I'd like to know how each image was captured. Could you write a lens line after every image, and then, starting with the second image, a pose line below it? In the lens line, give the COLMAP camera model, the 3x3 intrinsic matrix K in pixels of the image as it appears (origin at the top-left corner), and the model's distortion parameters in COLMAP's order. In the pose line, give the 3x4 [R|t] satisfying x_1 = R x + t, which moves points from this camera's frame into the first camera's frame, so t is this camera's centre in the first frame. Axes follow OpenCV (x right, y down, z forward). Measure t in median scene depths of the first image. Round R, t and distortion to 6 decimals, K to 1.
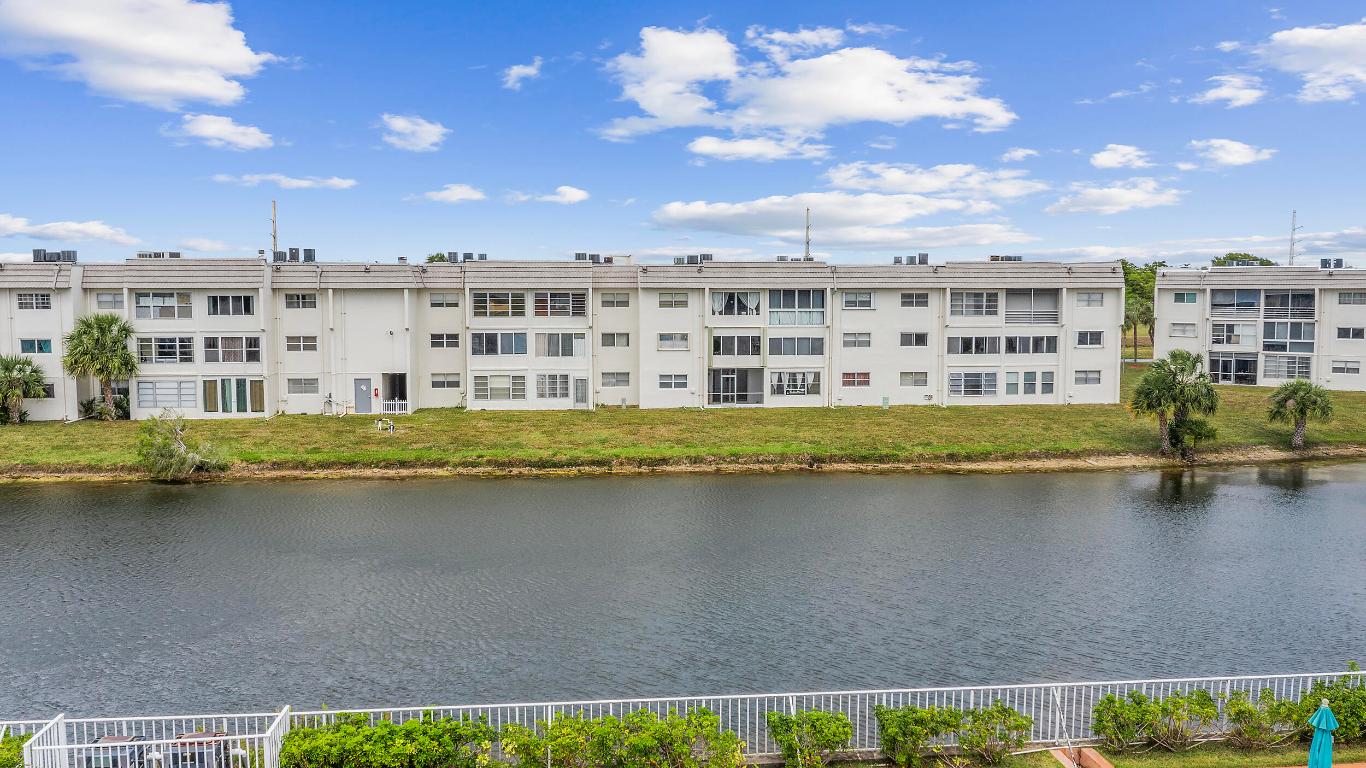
lens RADIAL K [[1120.4, 0, 683.0], [0, 1120.4, 384.0], [0, 0, 1]] dist [-0.010446, 0.000356]
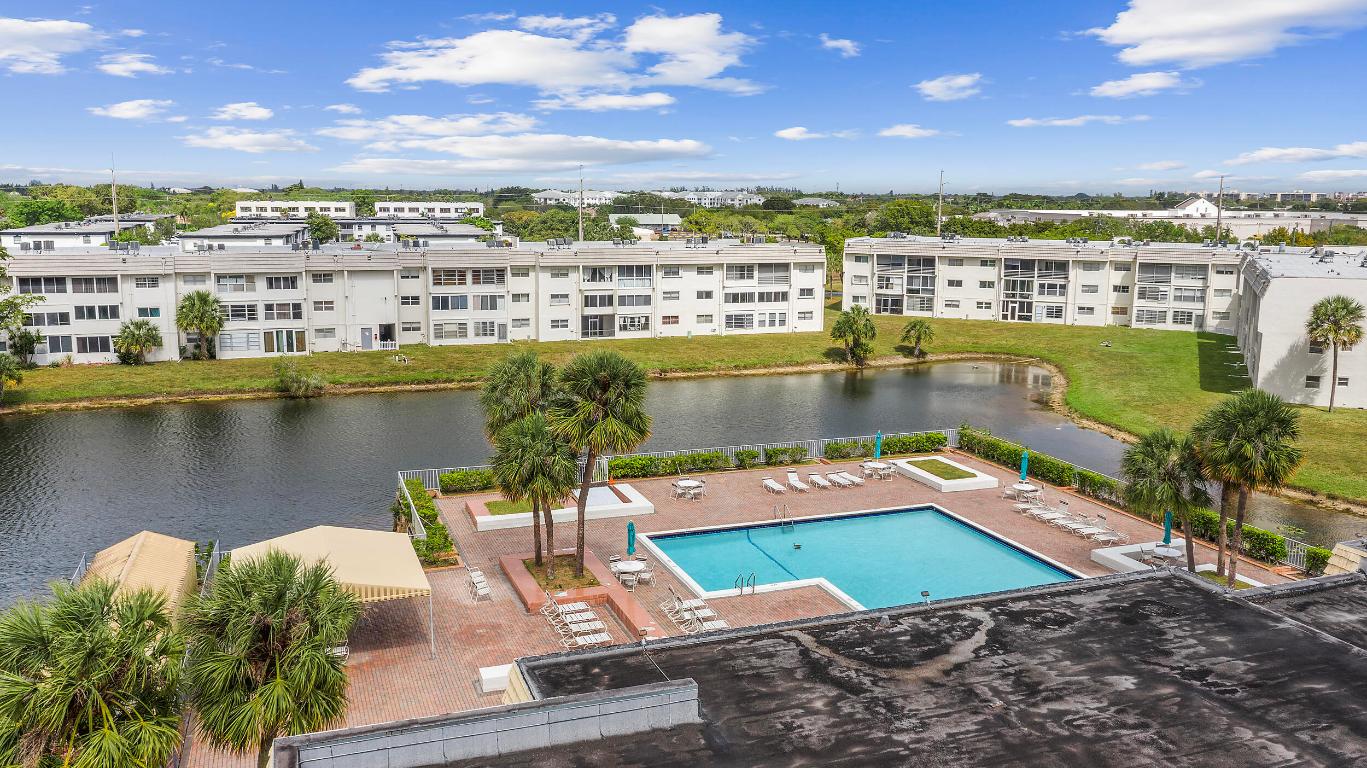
lens RADIAL K [[1095.5, 0, 683.5], [0, 1095.5, 384.0], [0, 0, 1]] dist [-0.009714, 0.008225]
pose [[0.968174, -0.034437, 0.247898, -0.226610], [0.013337, 0.996180, 0.086296, -0.049426], [-0.249923, -0.080244, 0.964935, -0.548074]]
